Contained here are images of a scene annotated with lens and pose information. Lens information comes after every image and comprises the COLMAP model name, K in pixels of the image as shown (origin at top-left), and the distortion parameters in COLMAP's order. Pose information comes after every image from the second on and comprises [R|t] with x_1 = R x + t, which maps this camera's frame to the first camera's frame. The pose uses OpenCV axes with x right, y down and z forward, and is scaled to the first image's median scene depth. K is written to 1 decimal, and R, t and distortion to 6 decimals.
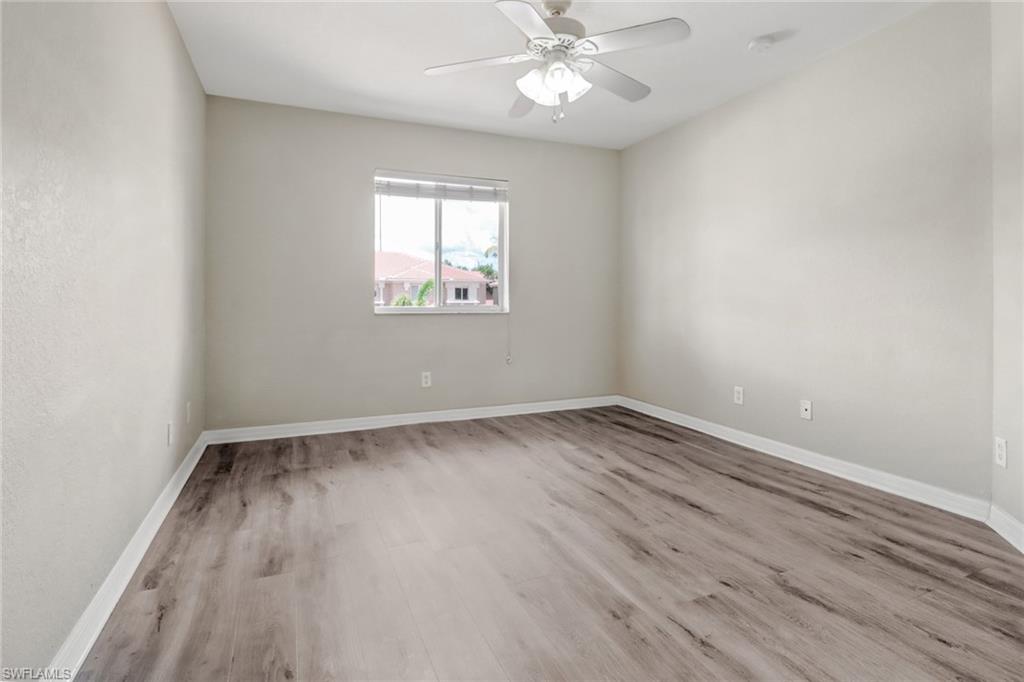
lens RADIAL K [[485.7, 0, 511.9], [0, 485.7, 316.3], [0, 0, 1]] dist [-0.000418, -0.008997]
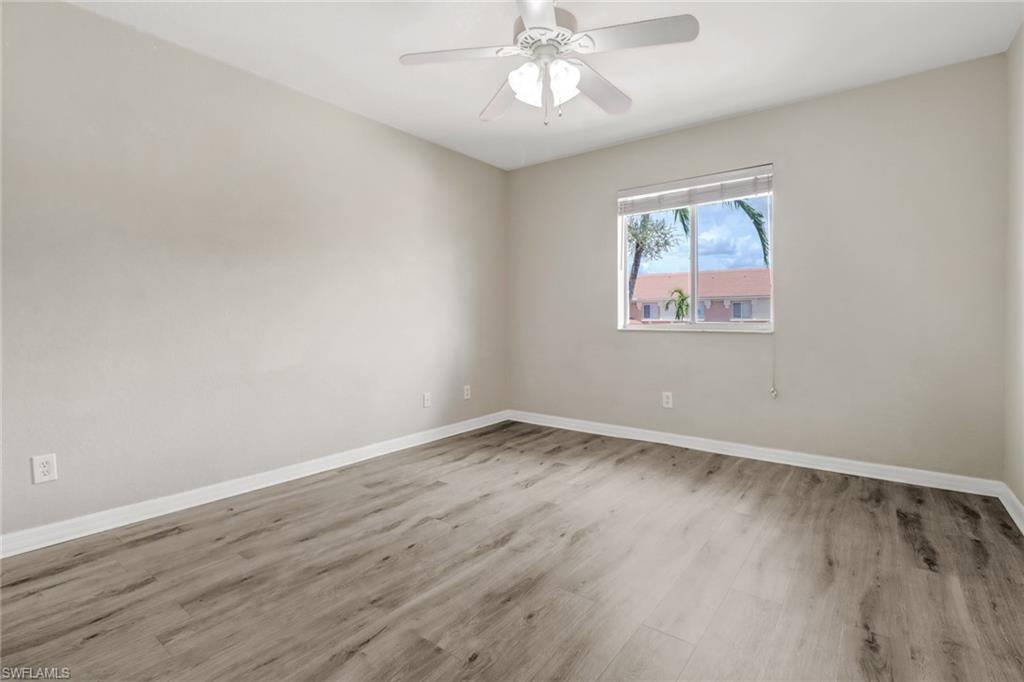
lens RADIAL K [[494.7, 0, 511.3], [0, 494.7, 315.7], [0, 0, 1]] dist [0.062262, -0.000276]
pose [[0.496173, 0.002309, -0.868221, 0.932033], [-0.032175, 0.999358, -0.015730, -0.014390], [0.867627, 0.035740, 0.495929, 0.460938]]
